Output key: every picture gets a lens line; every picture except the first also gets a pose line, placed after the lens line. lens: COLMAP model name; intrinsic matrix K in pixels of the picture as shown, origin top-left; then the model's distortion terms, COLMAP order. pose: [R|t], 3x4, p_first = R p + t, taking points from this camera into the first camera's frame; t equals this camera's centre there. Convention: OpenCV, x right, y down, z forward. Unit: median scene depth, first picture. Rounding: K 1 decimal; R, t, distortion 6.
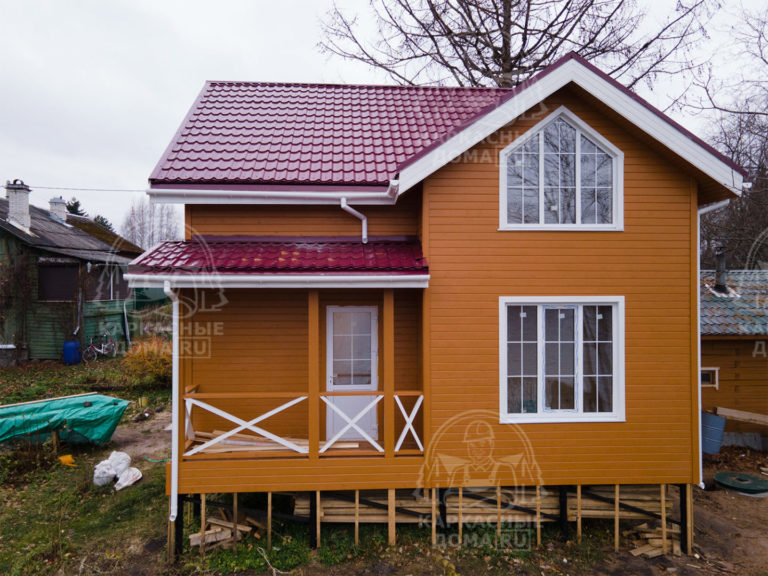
lens RADIAL K [[562.4, 0, 385.1], [0, 562.4, 281.4], [0, 0, 1]] dist [0.030933, 0.008883]
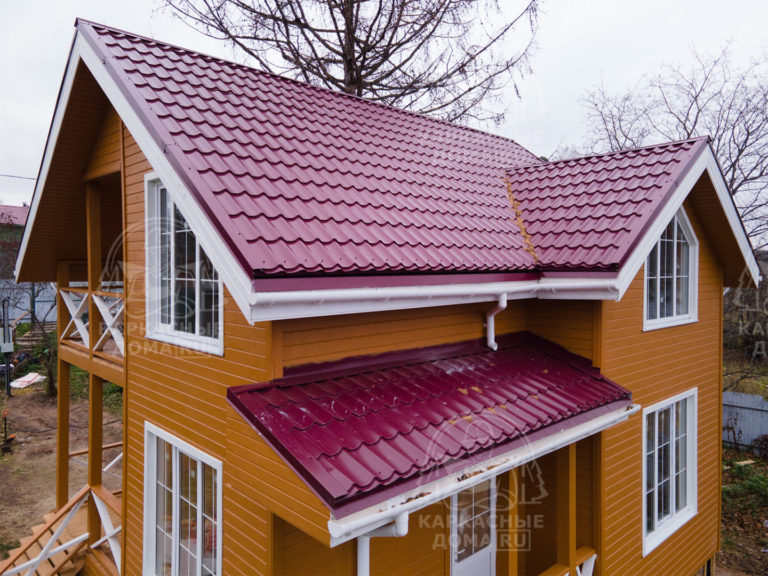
lens RADIAL K [[562.4, 0, 385.1], [0, 562.4, 281.4], [0, 0, 1]] dist [0.030933, 0.008883]
pose [[0.773945, -0.016013, 0.633050, -0.628478], [-0.003026, 0.999575, 0.028984, -0.183665], [-0.633245, -0.024347, 0.773568, 0.571845]]
